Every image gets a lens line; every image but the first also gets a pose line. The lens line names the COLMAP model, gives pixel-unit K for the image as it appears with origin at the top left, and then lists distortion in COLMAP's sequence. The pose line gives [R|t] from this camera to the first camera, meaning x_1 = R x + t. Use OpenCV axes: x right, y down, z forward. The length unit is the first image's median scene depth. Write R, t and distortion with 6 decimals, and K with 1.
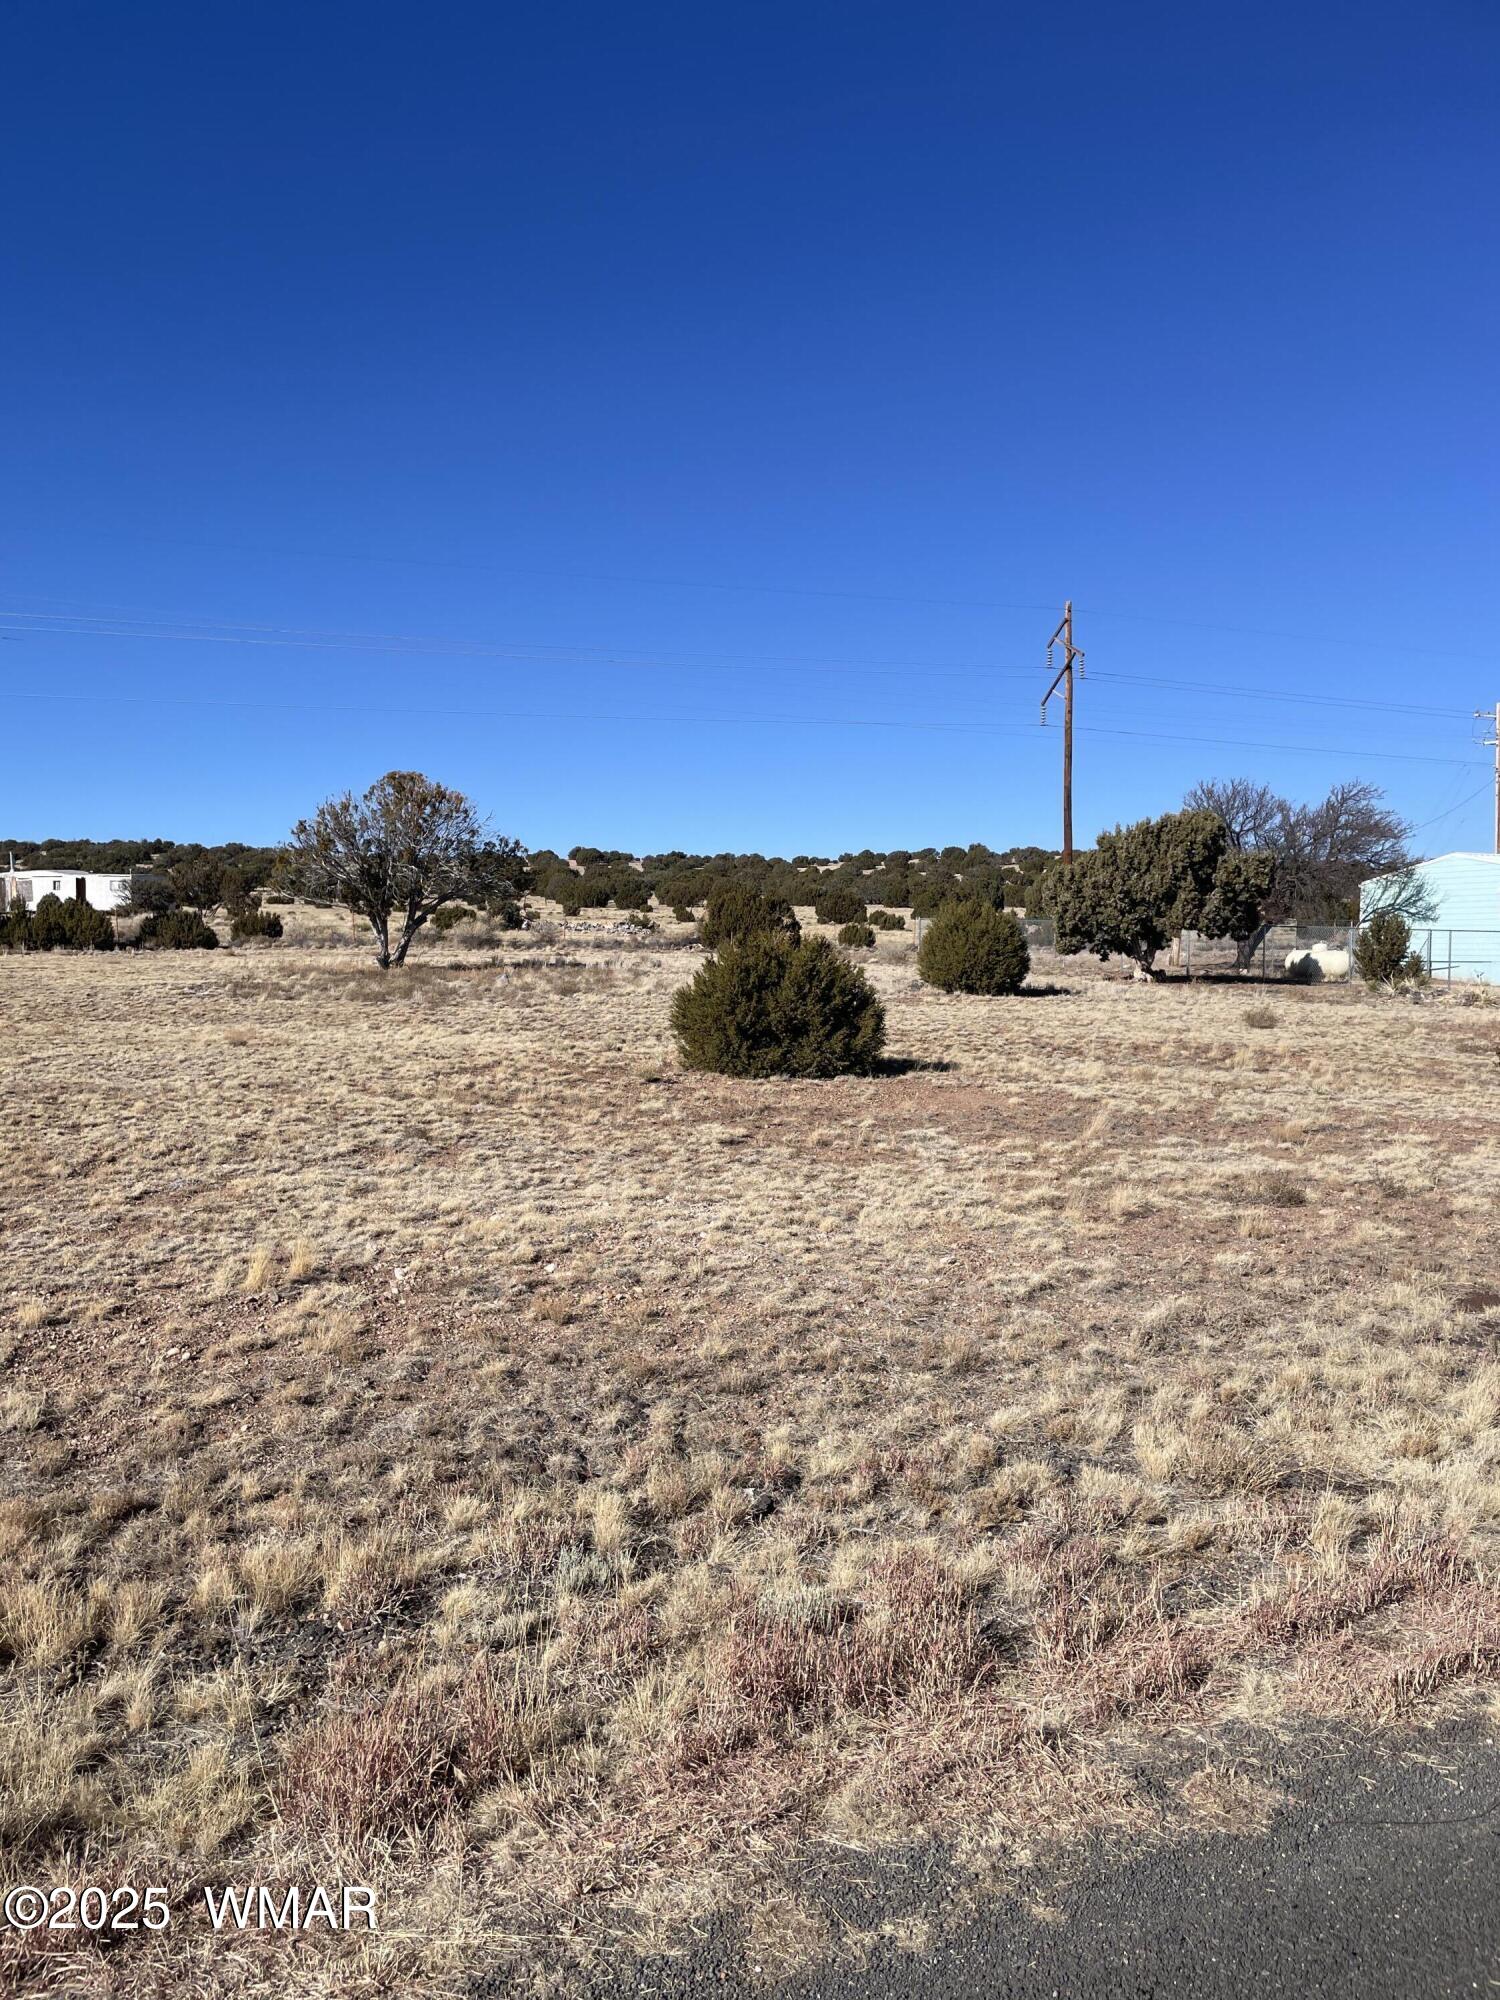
lens RADIAL K [[1592.6, 0, 806.8], [0, 1592.6, 1005.9], [0, 0, 1]] dist [0.045802, -0.106848]
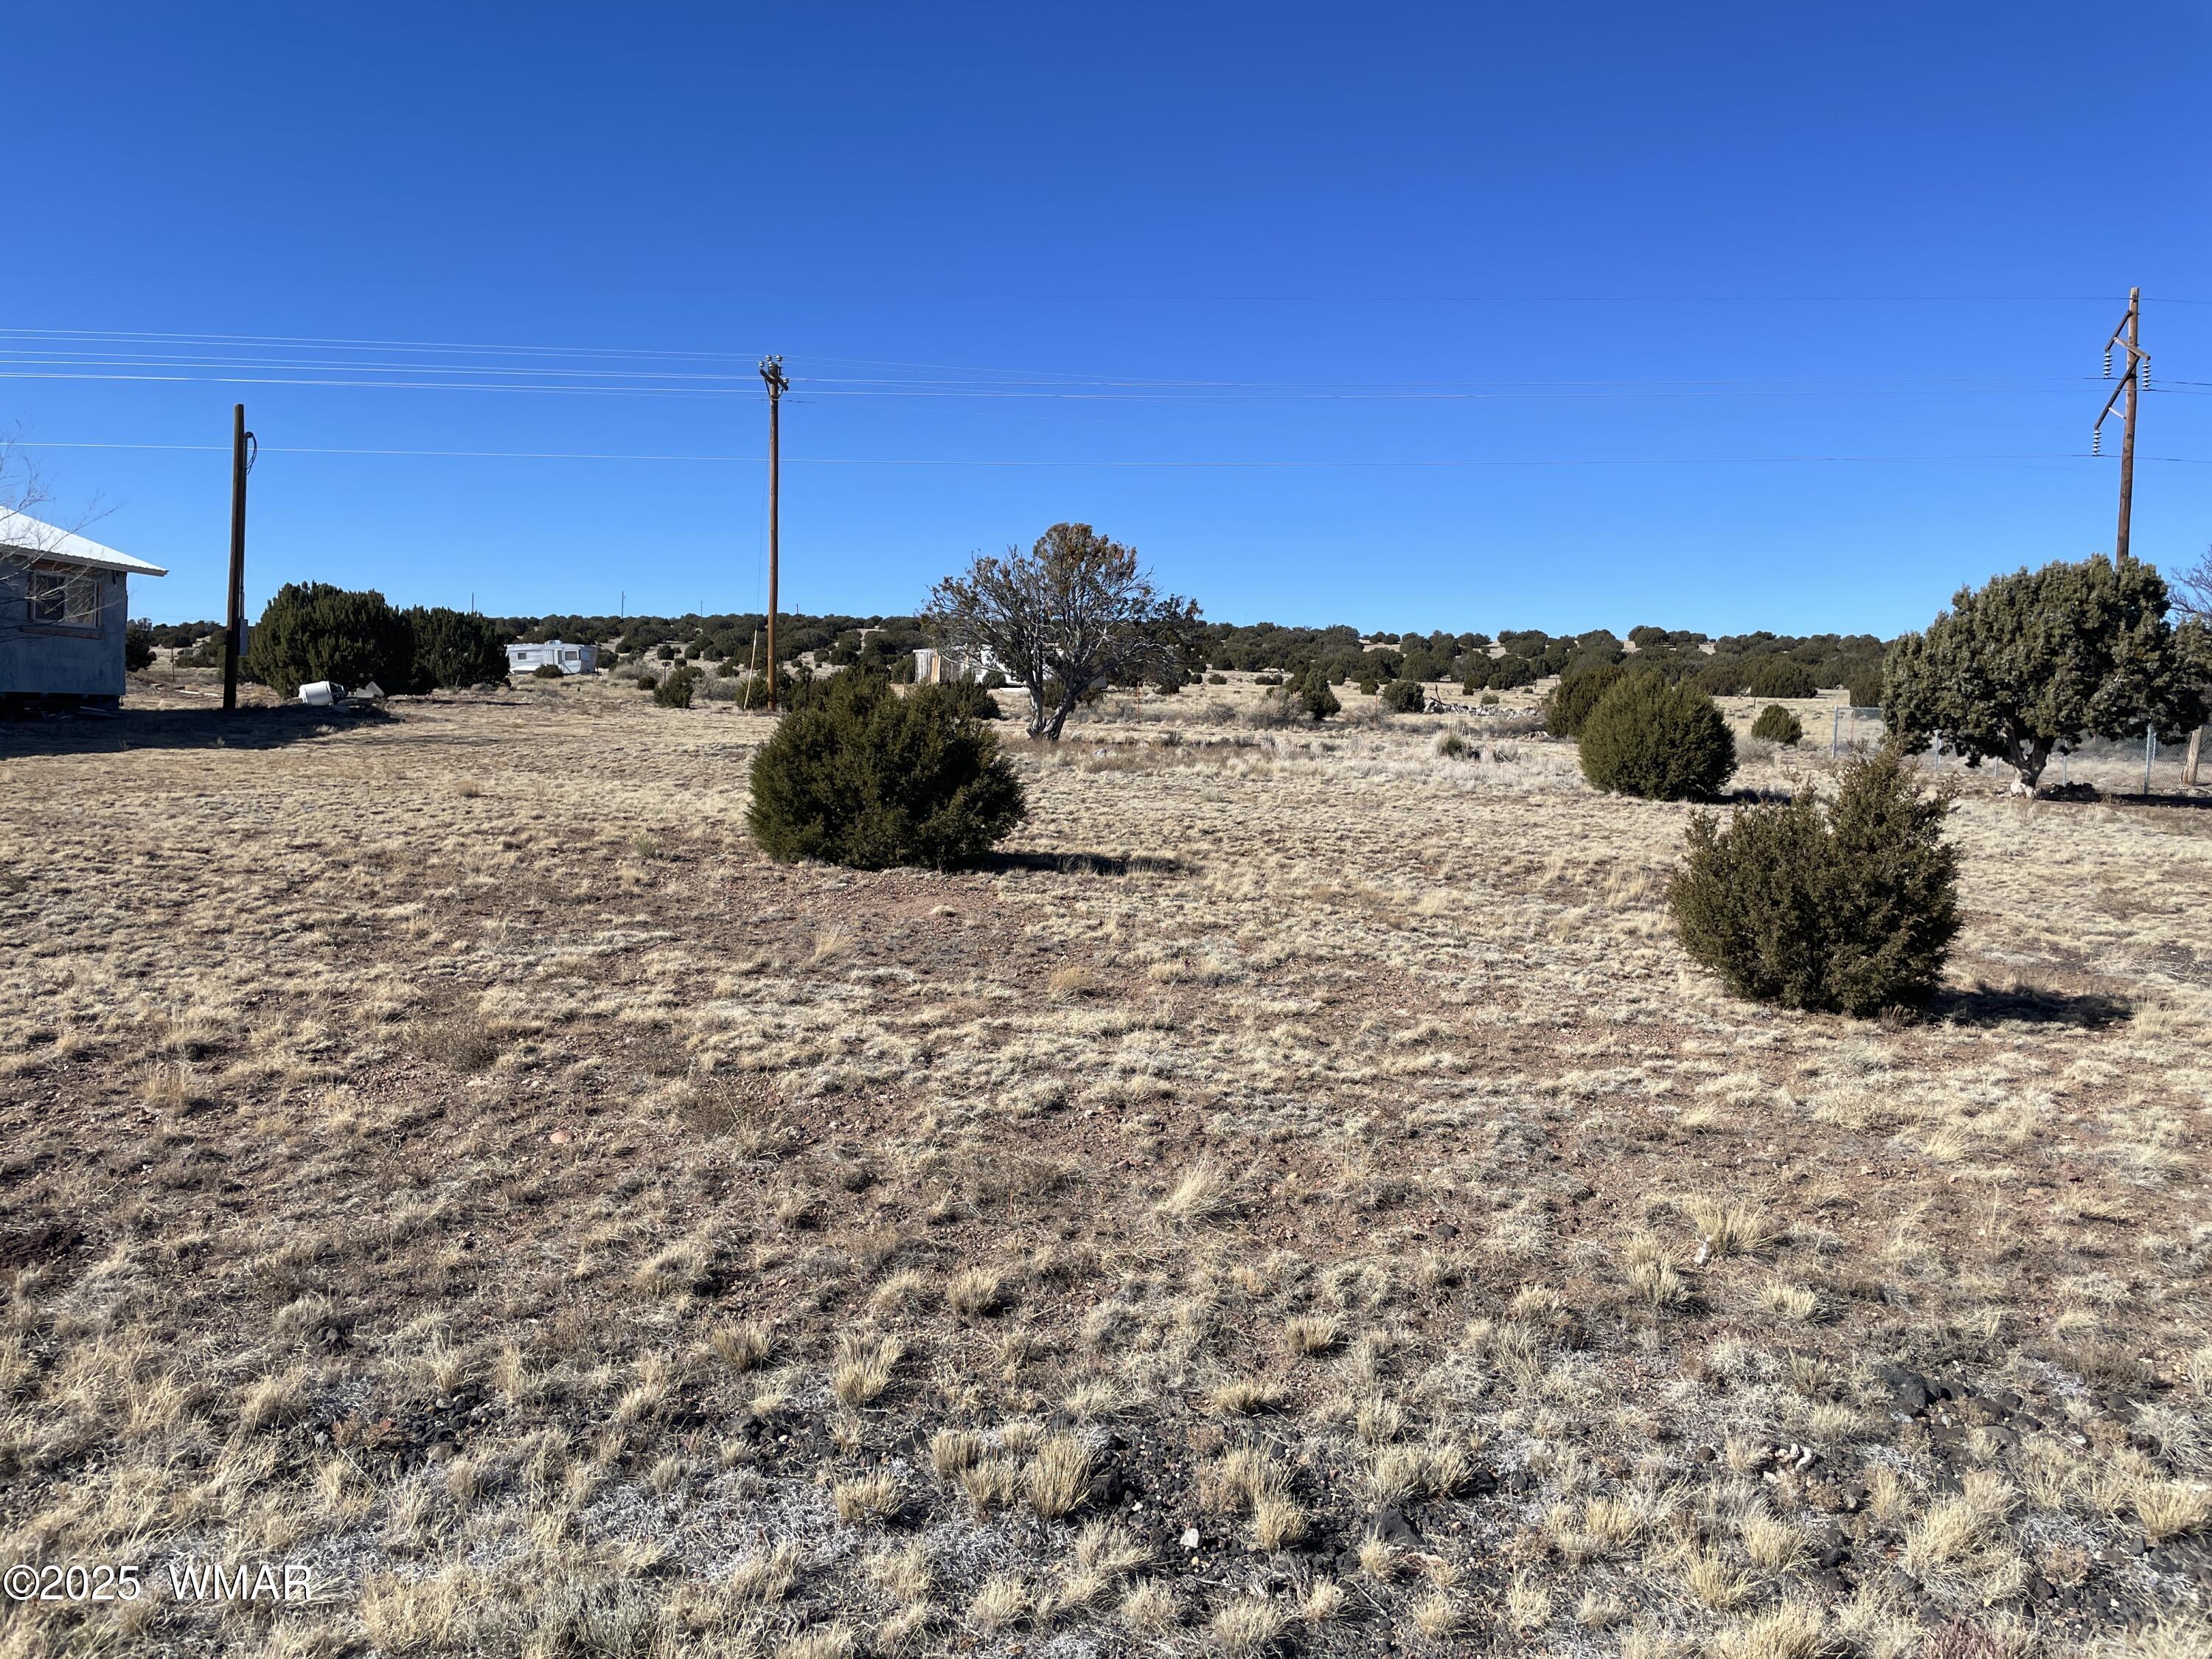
lens RADIAL K [[1761.4, 0, 1105.1], [0, 1761.4, 811.1], [0, 0, 1]] dist [0.045802, -0.106848]
pose [[0.892850, 0.051811, -0.447365, 1.585730], [-0.050181, 0.998620, 0.015504, -0.005978], [0.447551, 0.008607, 0.894217, 0.858890]]
